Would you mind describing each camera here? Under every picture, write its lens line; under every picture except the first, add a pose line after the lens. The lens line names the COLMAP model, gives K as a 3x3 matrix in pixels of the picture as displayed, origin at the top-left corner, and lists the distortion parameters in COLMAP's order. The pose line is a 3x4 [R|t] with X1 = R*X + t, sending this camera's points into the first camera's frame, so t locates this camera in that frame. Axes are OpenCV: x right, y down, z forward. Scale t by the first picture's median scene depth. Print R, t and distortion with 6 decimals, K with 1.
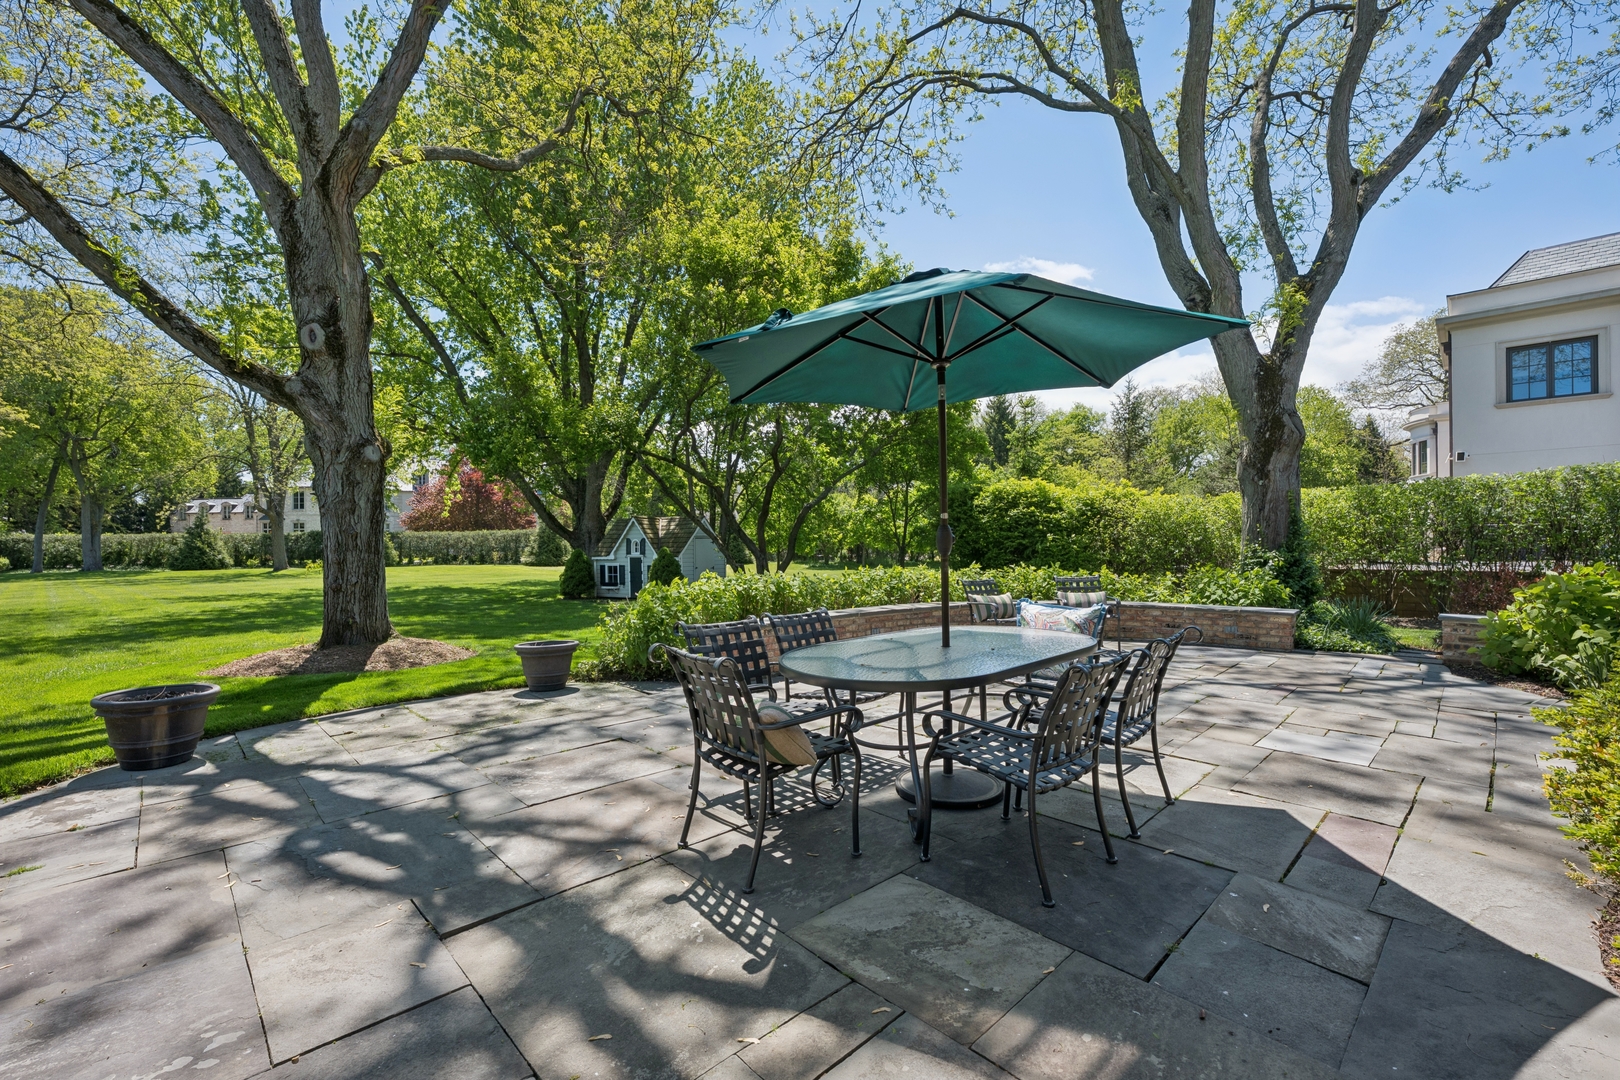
lens RADIAL K [[693.4, 0, 808.5], [0, 693.4, 542.3], [0, 0, 1]] dist [0.004401, 0.001169]
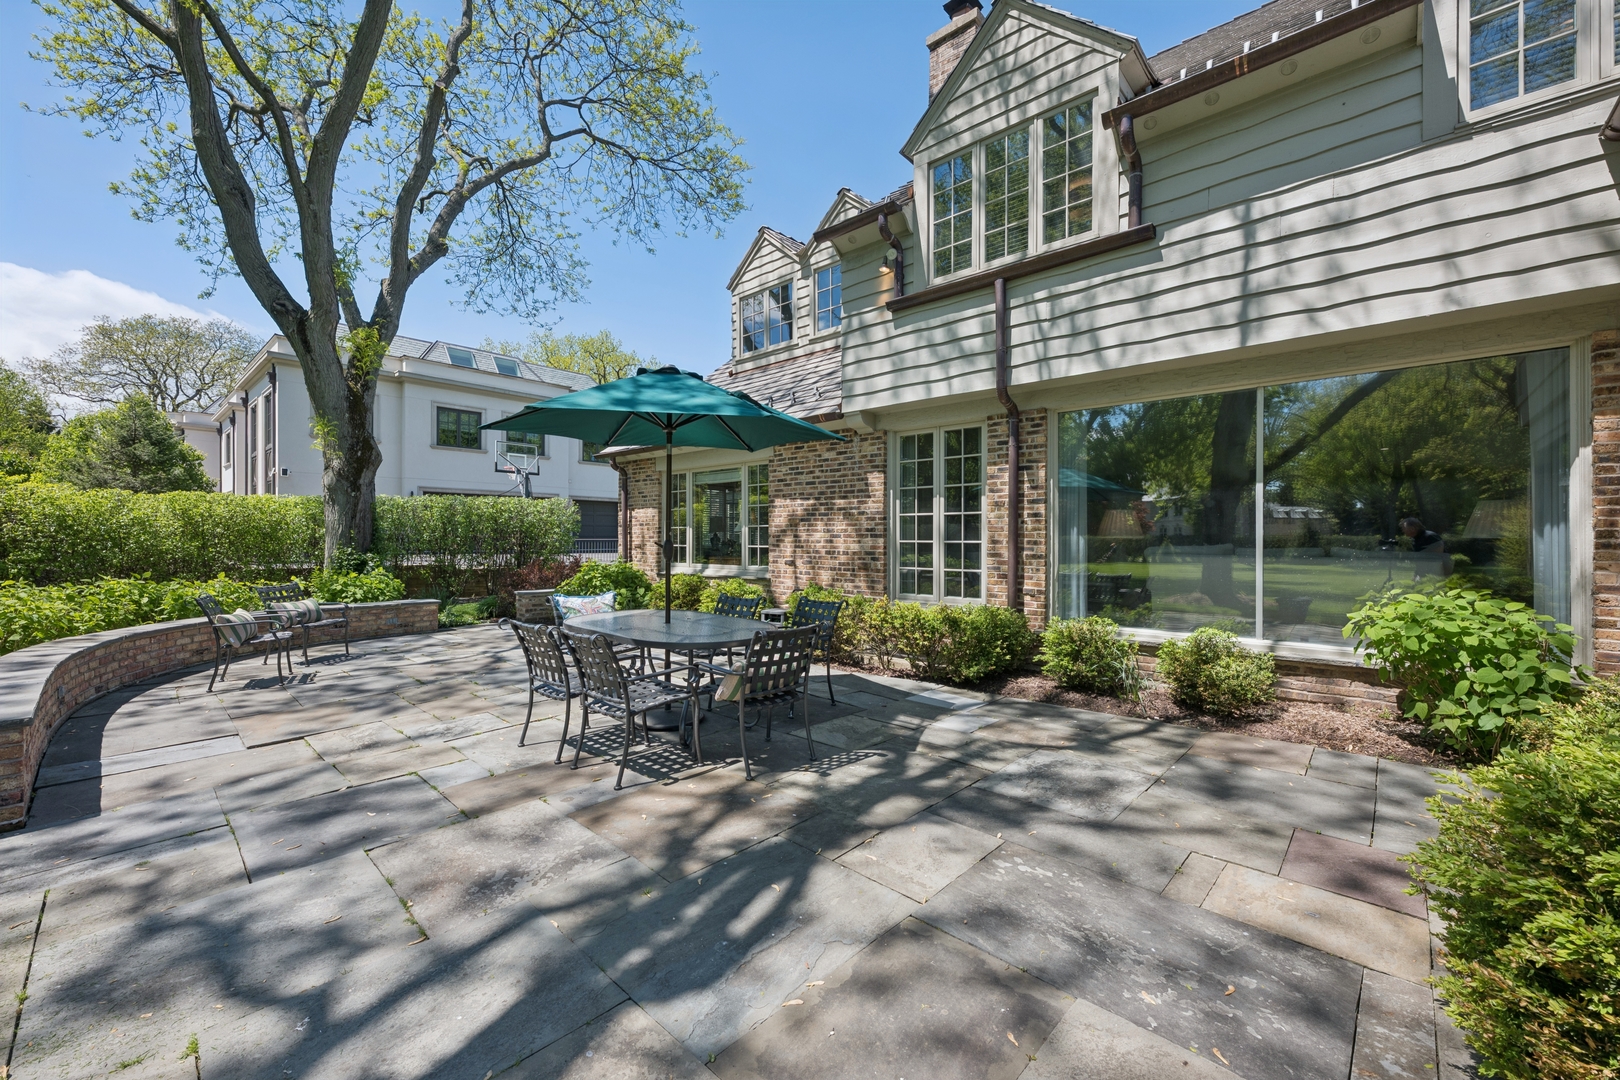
lens RADIAL K [[642.2, 0, 803.3], [0, 642.2, 534.0], [0, 0, 1]] dist [-0.002799, 0.000062]
pose [[-0.031796, 0.008771, 0.999456, -1.180852], [0.001481, 0.999961, -0.008728, -0.021779], [-0.999493, 0.001202, -0.031808, 0.745648]]
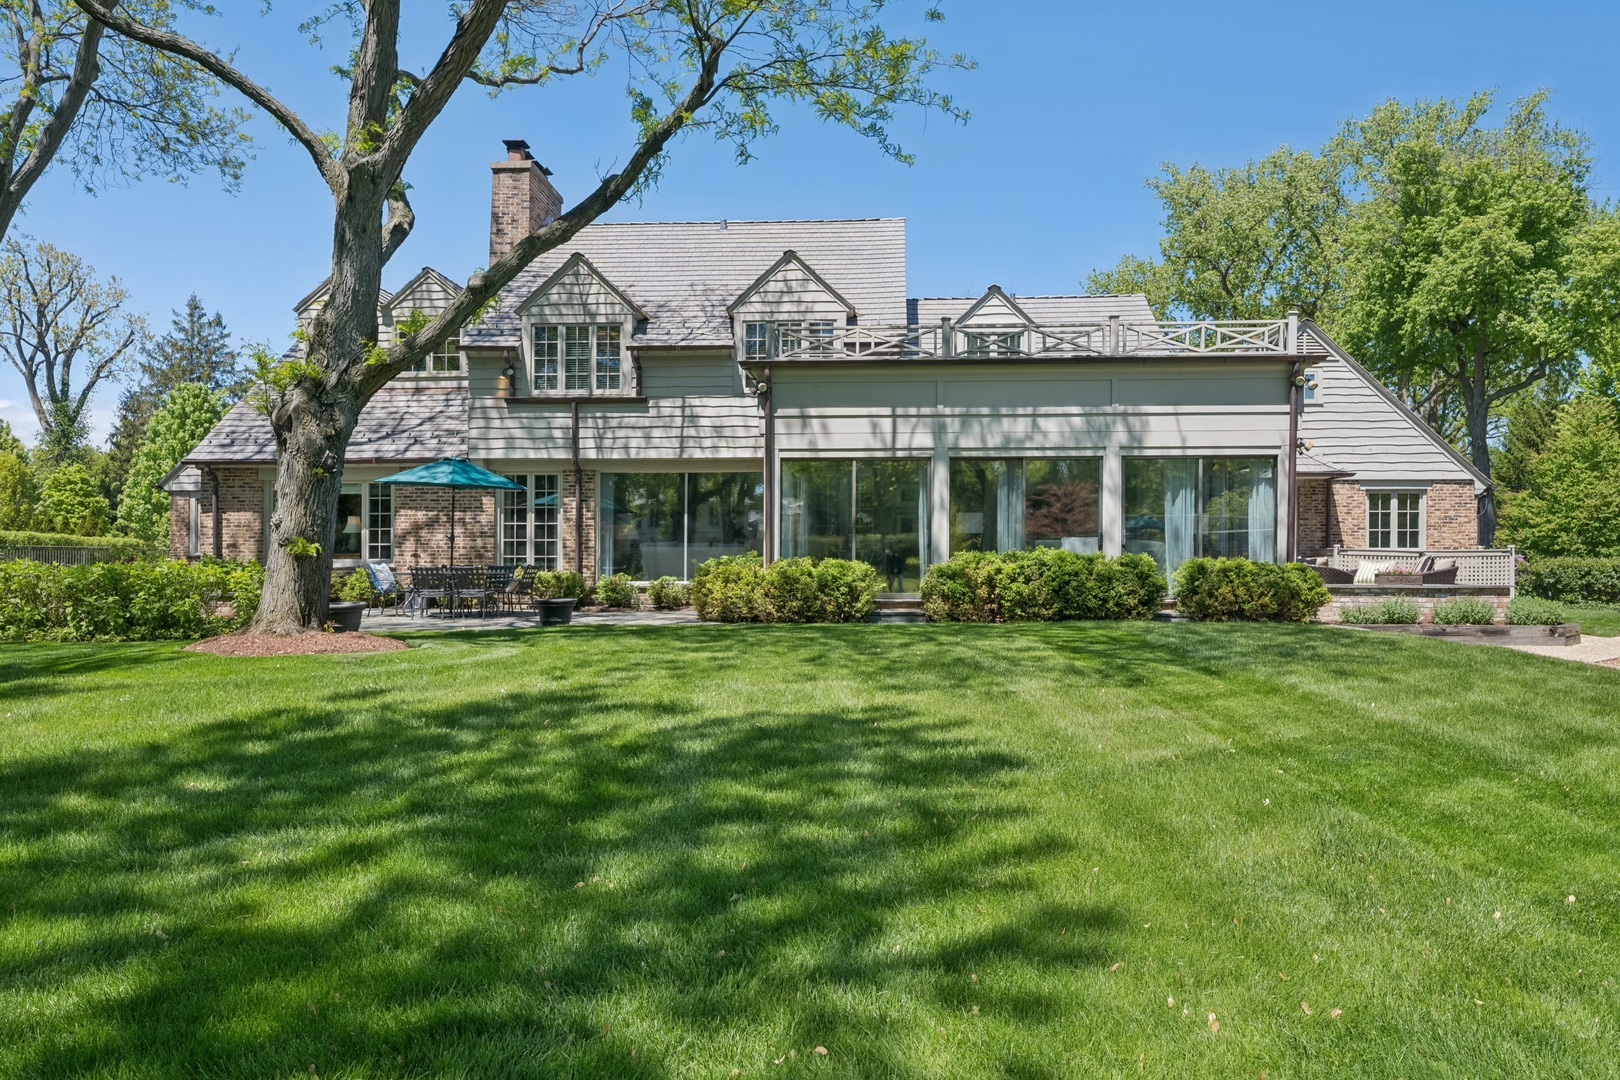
lens RADIAL K [[1131.6, 0, 821.2], [0, 1131.6, 547.7], [0, 0, 1]] dist [-0.004767, 0.001059]
pose [[-0.650174, 0.010399, 0.759715, -2.754572], [0.002567, 0.999931, -0.011489, 0.031579], [-0.759781, -0.005520, -0.650155, 1.736571]]
